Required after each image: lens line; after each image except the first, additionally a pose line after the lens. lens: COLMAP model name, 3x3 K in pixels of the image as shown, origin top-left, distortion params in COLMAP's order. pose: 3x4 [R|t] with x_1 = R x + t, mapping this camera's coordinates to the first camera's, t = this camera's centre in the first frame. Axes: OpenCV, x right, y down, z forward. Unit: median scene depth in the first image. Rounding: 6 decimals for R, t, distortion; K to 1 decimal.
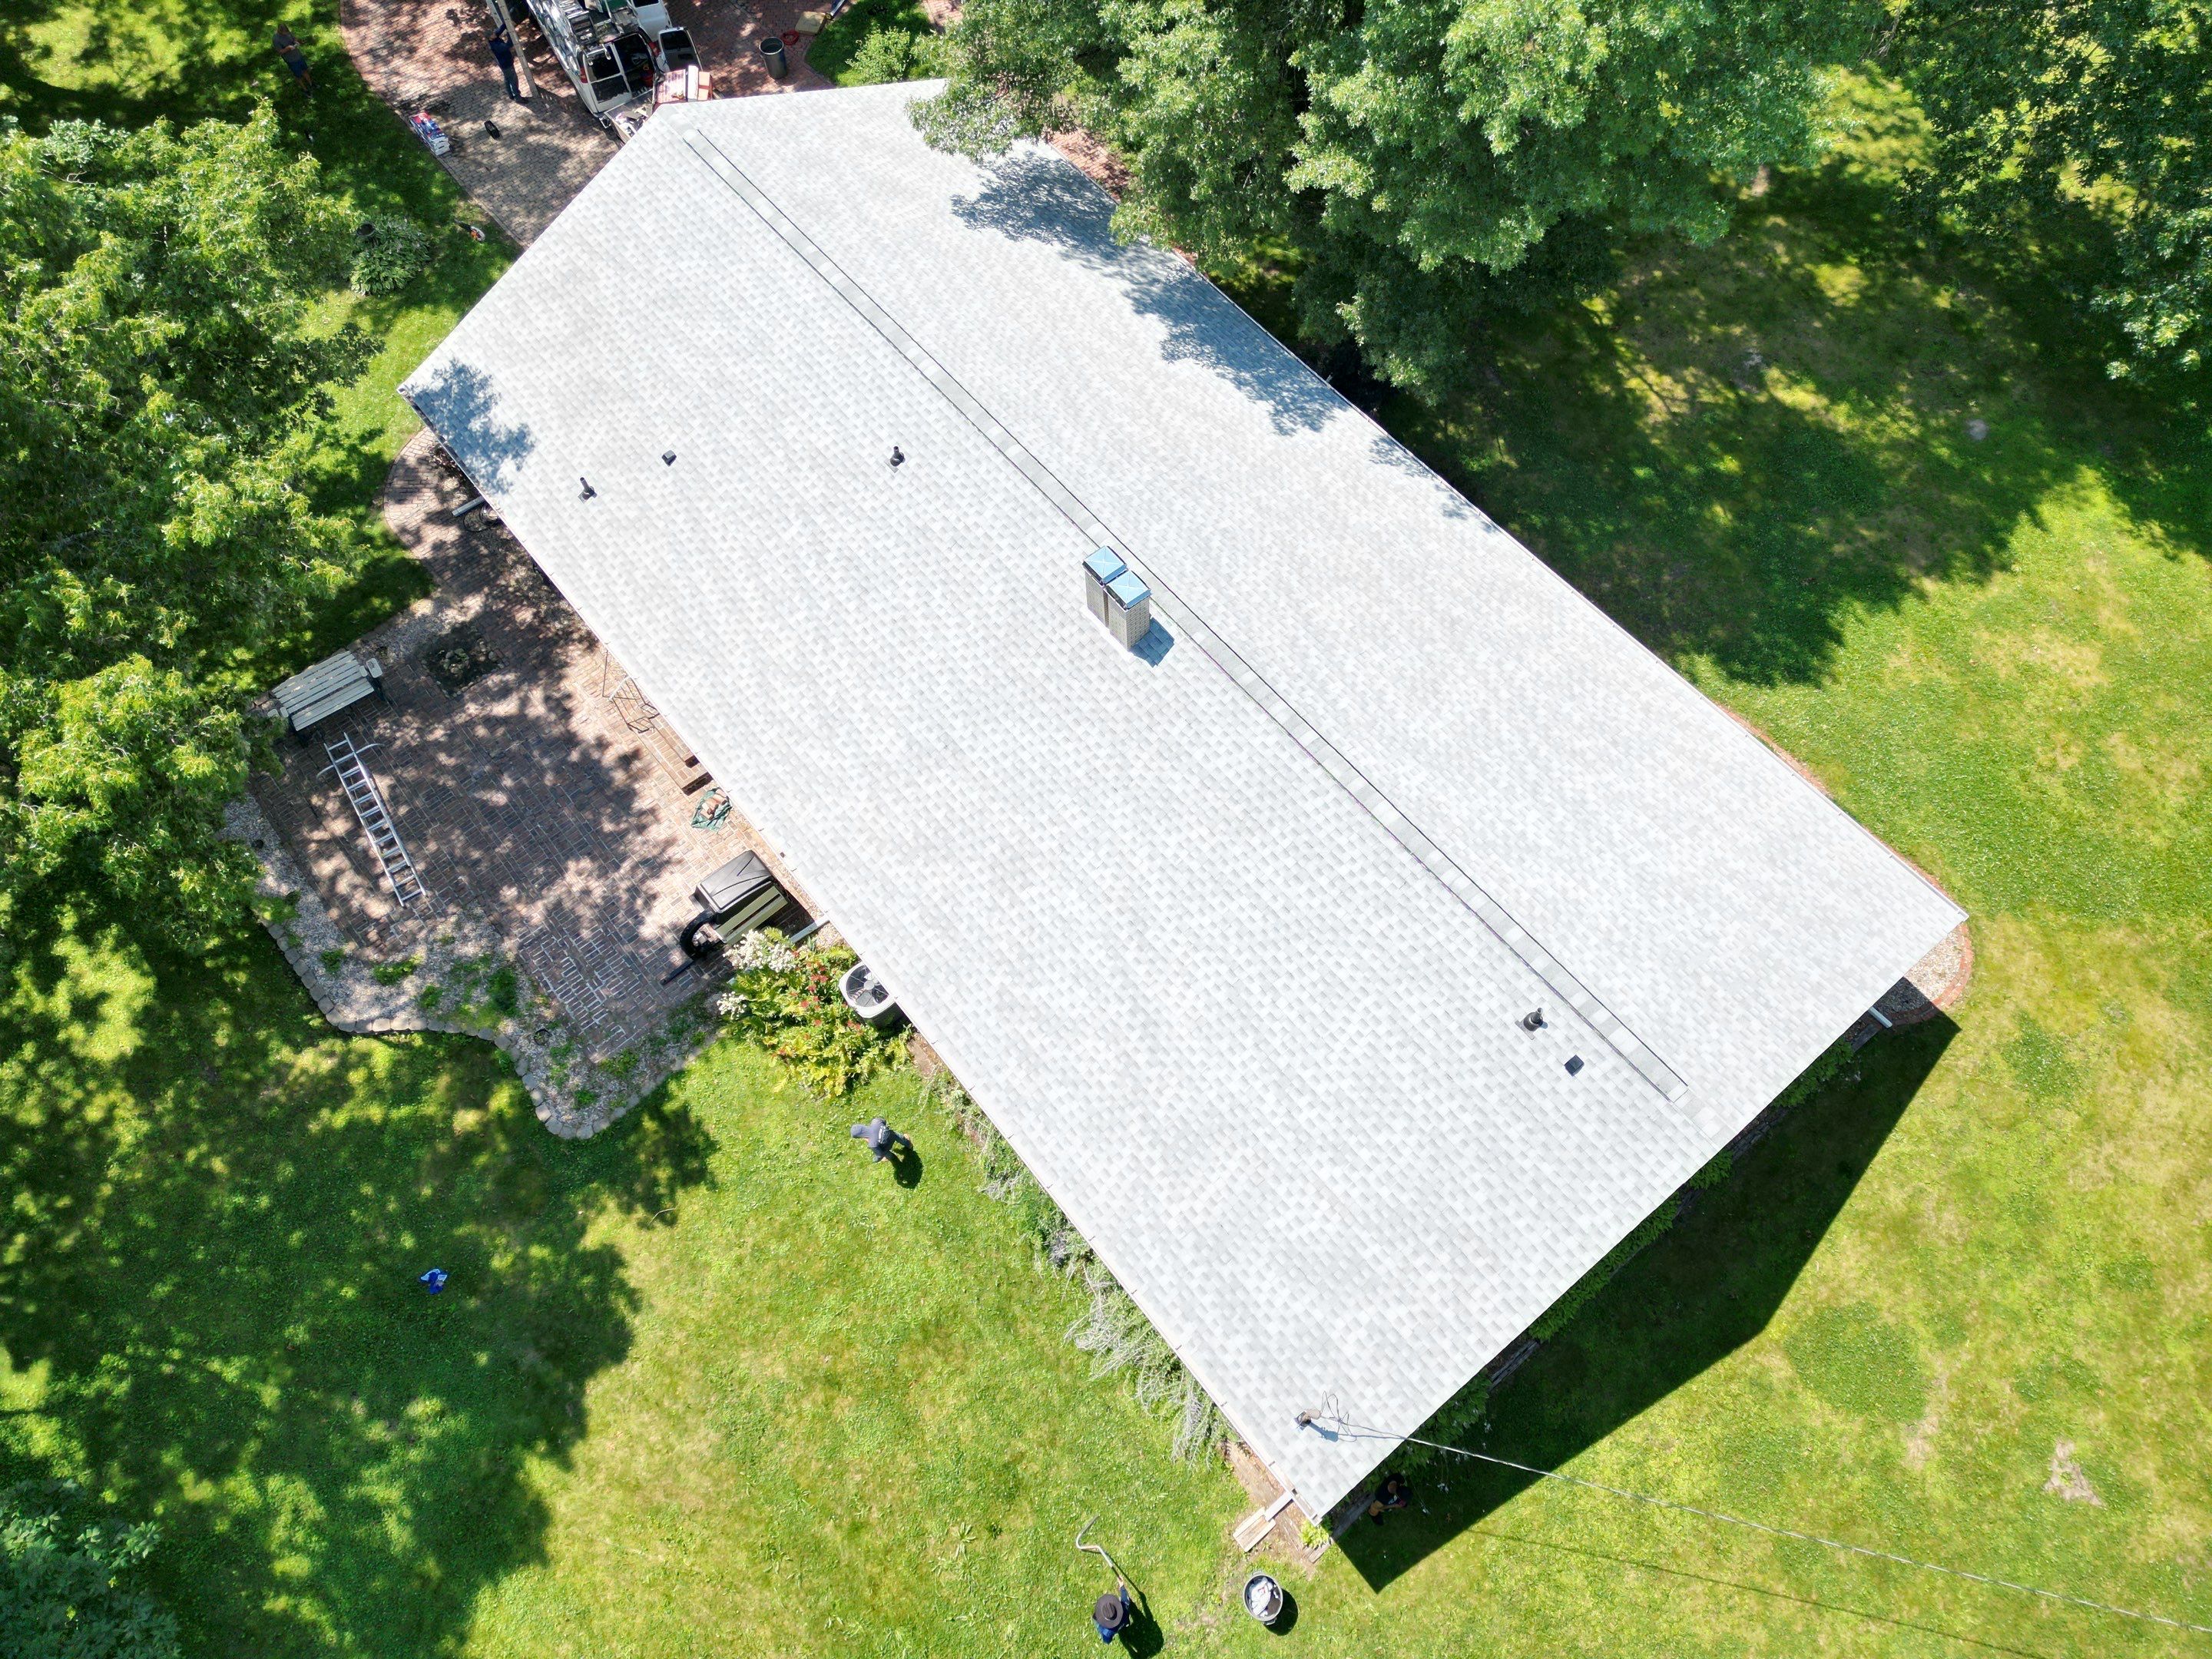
lens RADIAL K [[1534.5, 0, 1106.0], [0, 1534.5, 829.5], [0, 0, 1]] dist [0.084411, -0.213274]
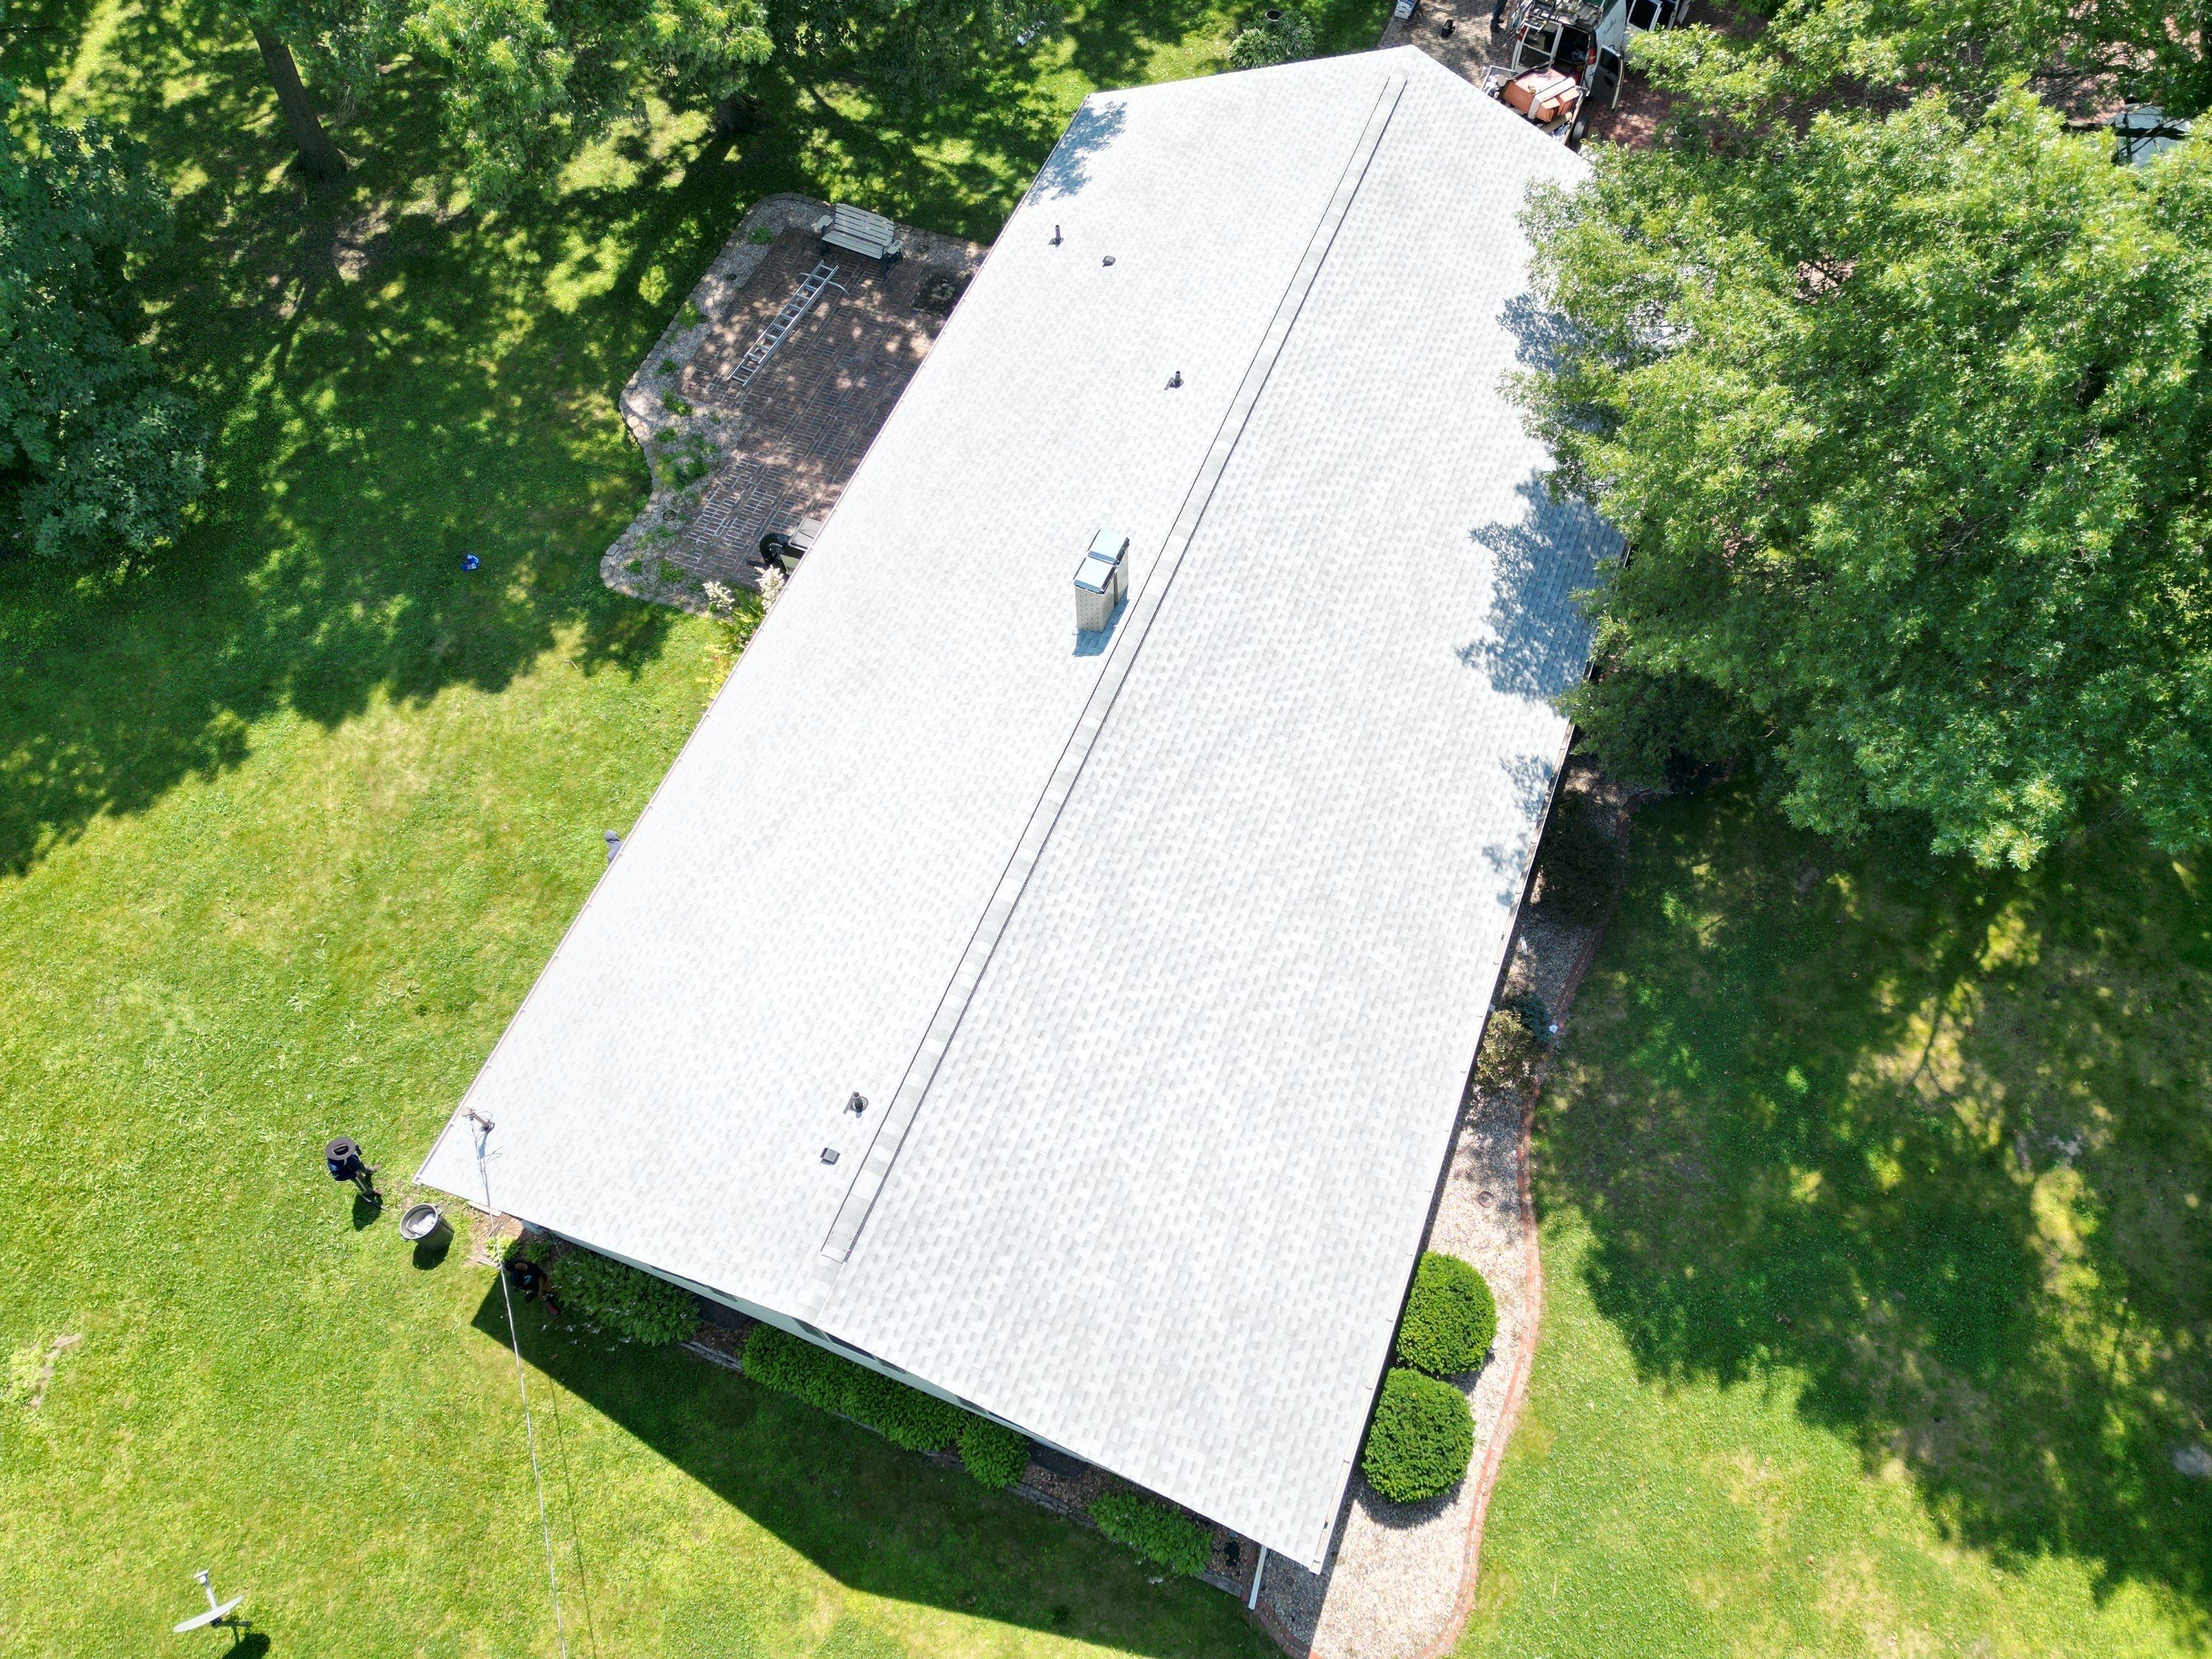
lens RADIAL K [[1545.0, 0, 1106.0], [0, 1545.0, 829.5], [0, 0, 1]] dist [0.038273, -0.052534]
pose [[0.484316, 0.775749, -0.404538, 0.483180], [-0.777338, 0.593731, 0.207914, -0.238502], [0.401476, 0.213767, 0.890573, 0.125026]]
